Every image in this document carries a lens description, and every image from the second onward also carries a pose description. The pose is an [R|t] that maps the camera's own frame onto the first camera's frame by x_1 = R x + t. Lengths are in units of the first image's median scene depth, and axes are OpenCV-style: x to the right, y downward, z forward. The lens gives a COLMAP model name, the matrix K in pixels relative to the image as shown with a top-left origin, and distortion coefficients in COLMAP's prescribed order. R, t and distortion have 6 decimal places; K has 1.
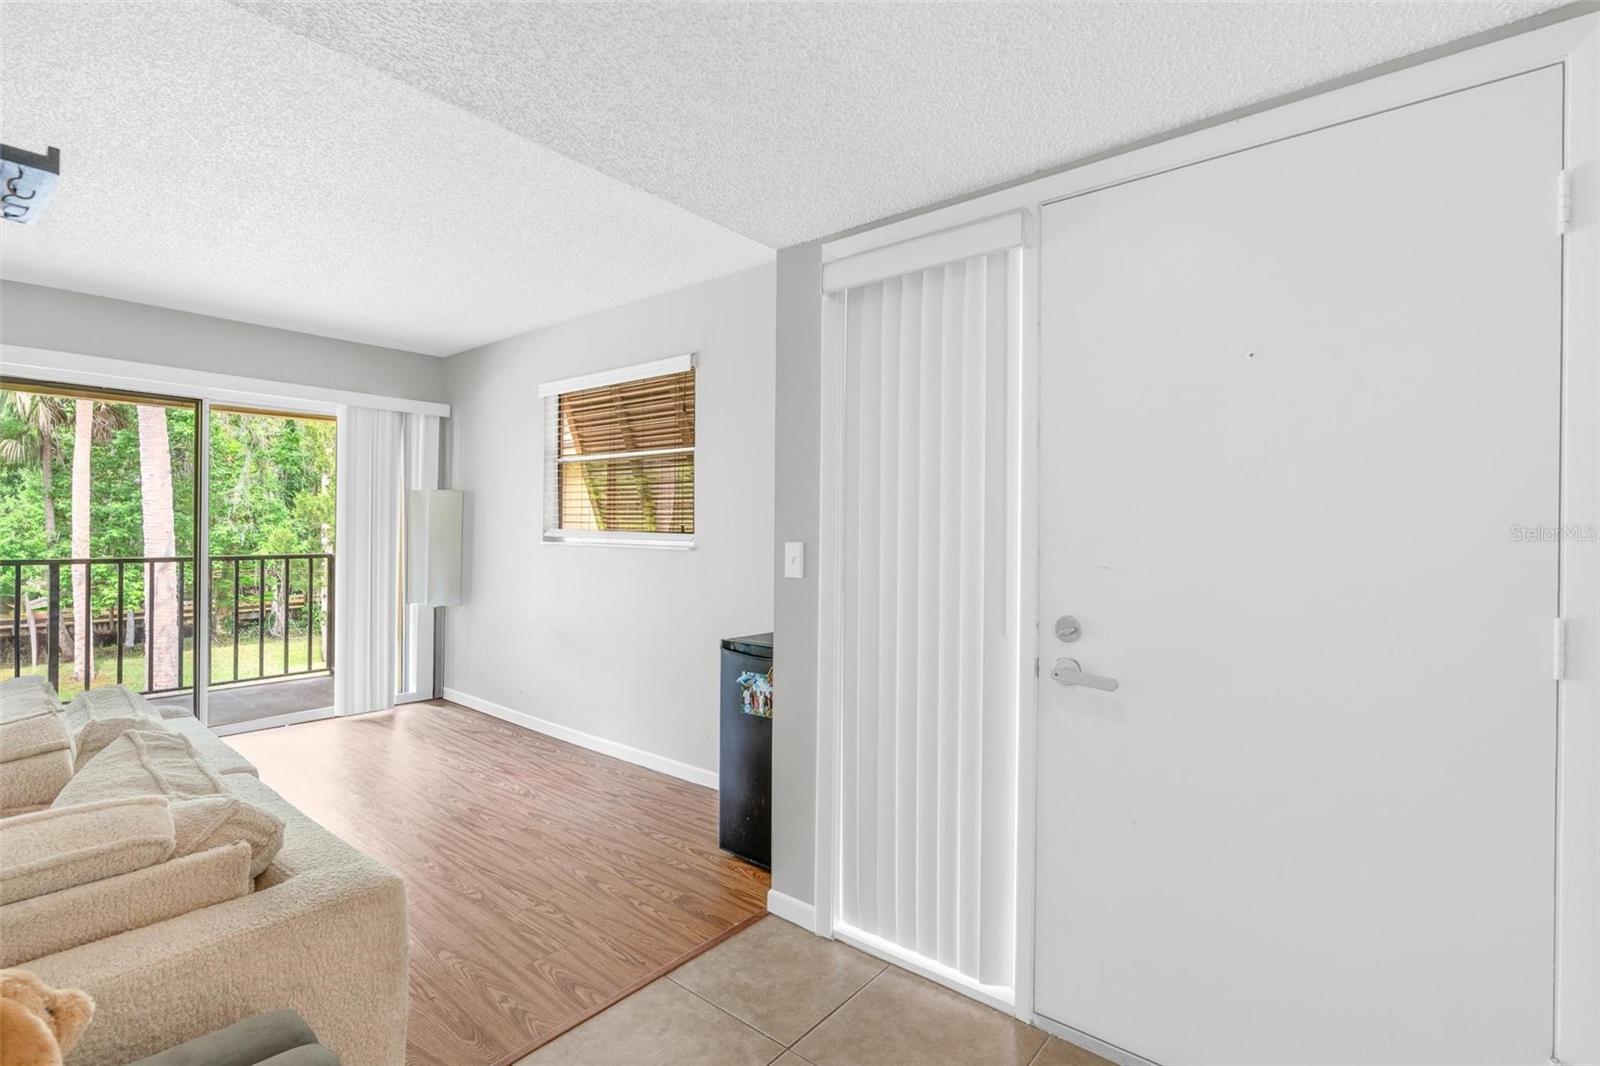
lens RADIAL K [[728.4, 0, 797.6], [0, 728.4, 539.0], [0, 0, 1]] dist [0.000383, 0.000125]
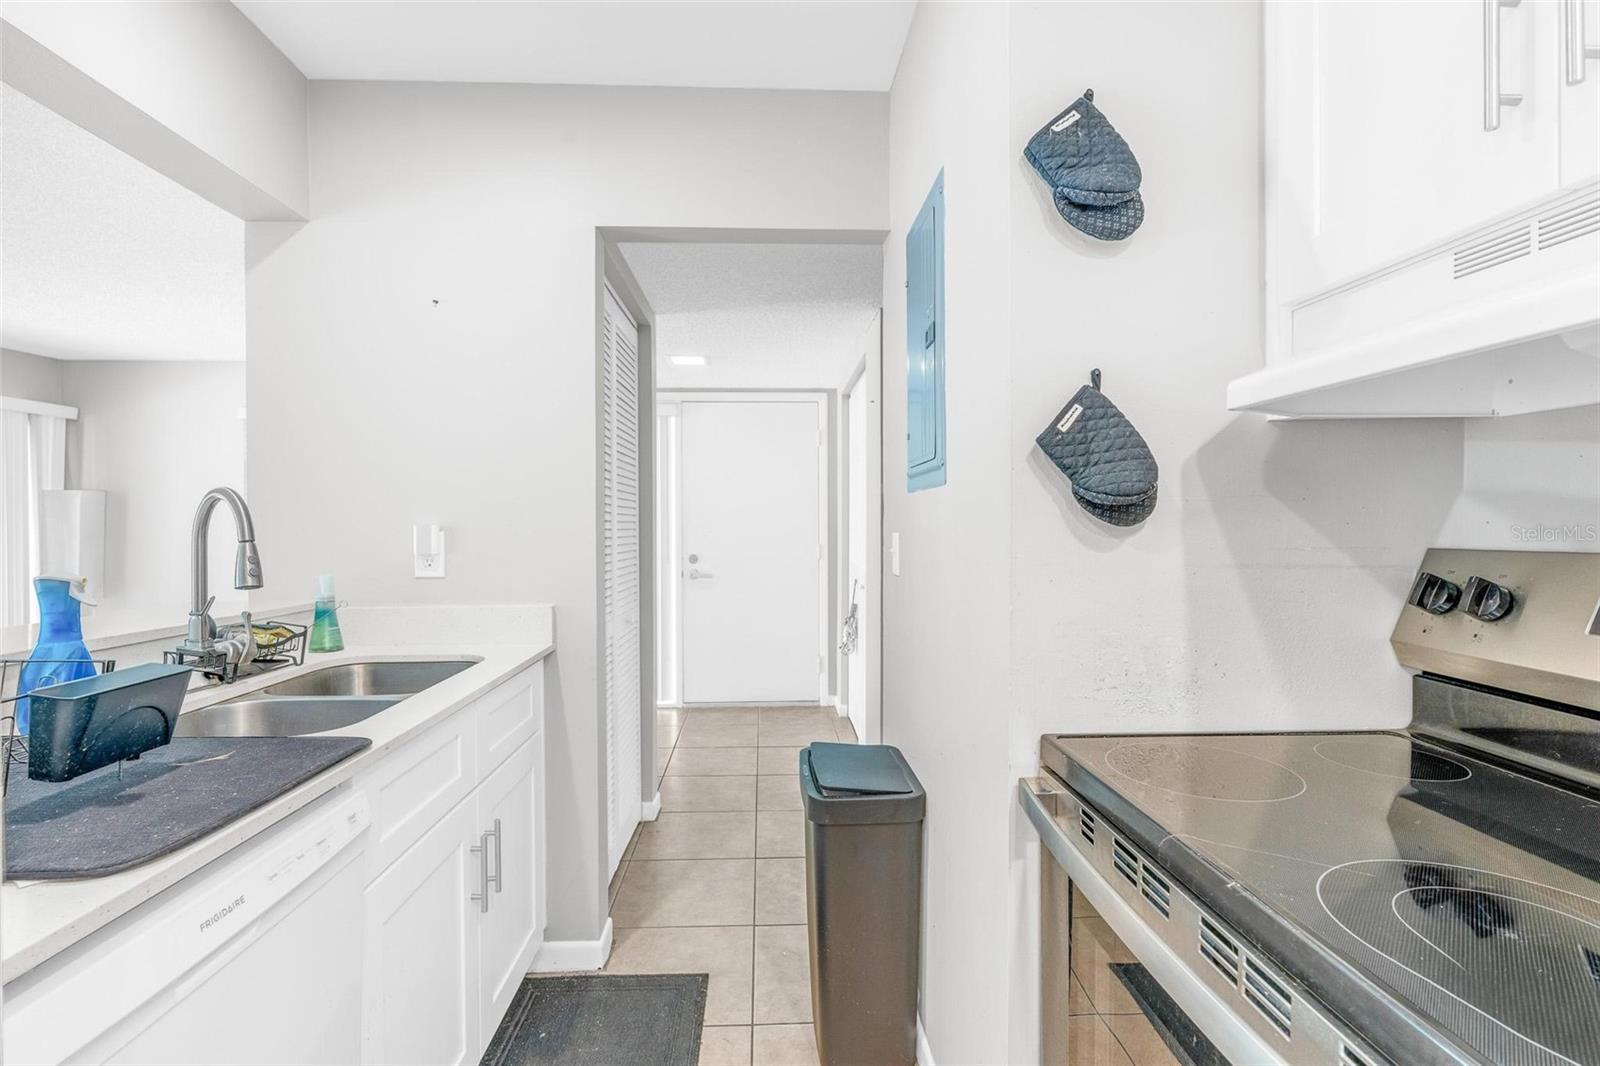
lens RADIAL K [[770.0, 0, 801.5], [0, 770.0, 527.0], [0, 0, 1]] dist [0.001725, 0.000127]
pose [[0.747167, -0.000827, 0.664636, -0.627327], [0.015817, 0.999738, -0.016536, 0.028804], [-0.664448, 0.022868, 0.746985, -0.721720]]
